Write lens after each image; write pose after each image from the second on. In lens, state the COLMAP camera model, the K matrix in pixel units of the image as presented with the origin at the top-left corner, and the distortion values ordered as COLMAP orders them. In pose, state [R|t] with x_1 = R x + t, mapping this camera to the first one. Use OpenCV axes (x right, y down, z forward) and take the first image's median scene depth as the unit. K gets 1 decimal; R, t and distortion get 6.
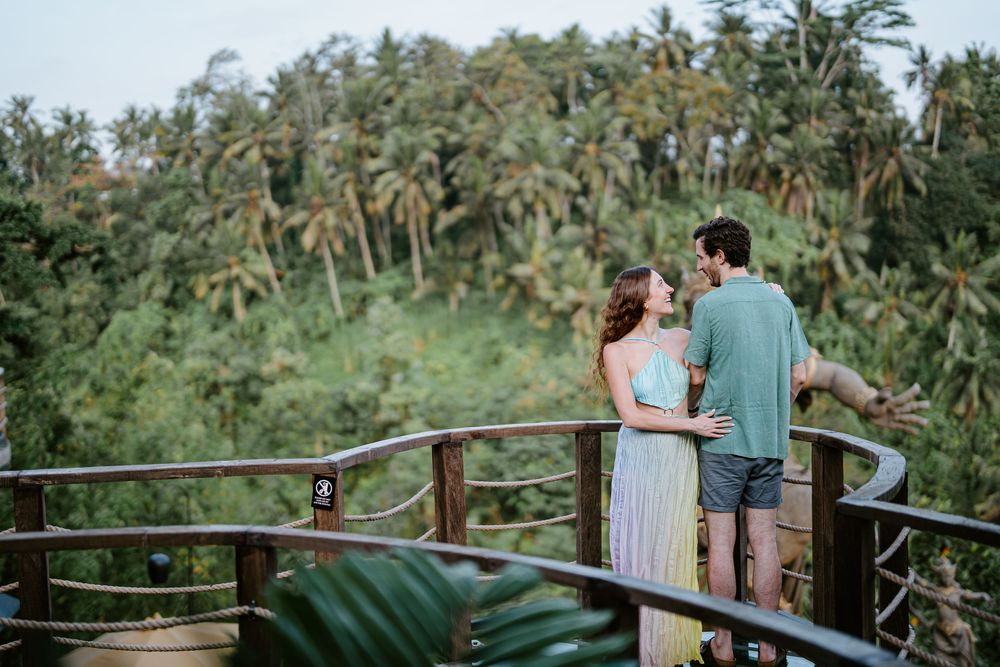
lens RADIAL K [[1394.2, 0, 508.5], [0, 1394.2, 319.7], [0, 0, 1]] dist [-0.160745, 1.160357]
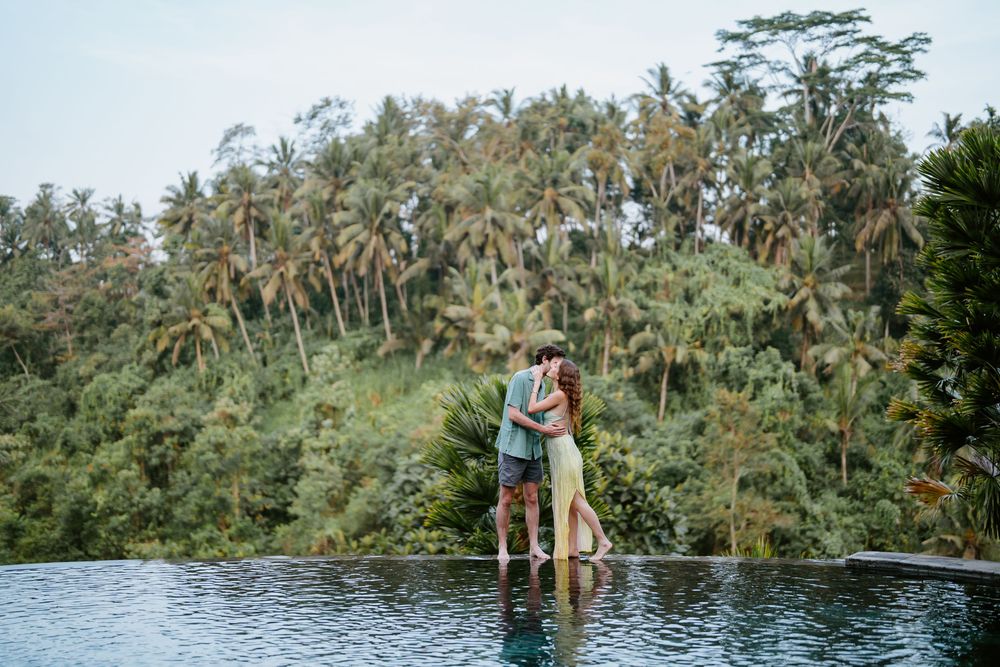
lens RADIAL K [[1394.2, 0, 508.5], [0, 1394.2, 319.7], [0, 0, 1]] dist [-0.160745, 1.160357]
pose [[0.994371, -0.000041, -0.105952, 0.126047], [-0.010215, 0.995305, -0.096252, 0.053520], [0.105458, 0.096793, 0.989702, 0.049986]]
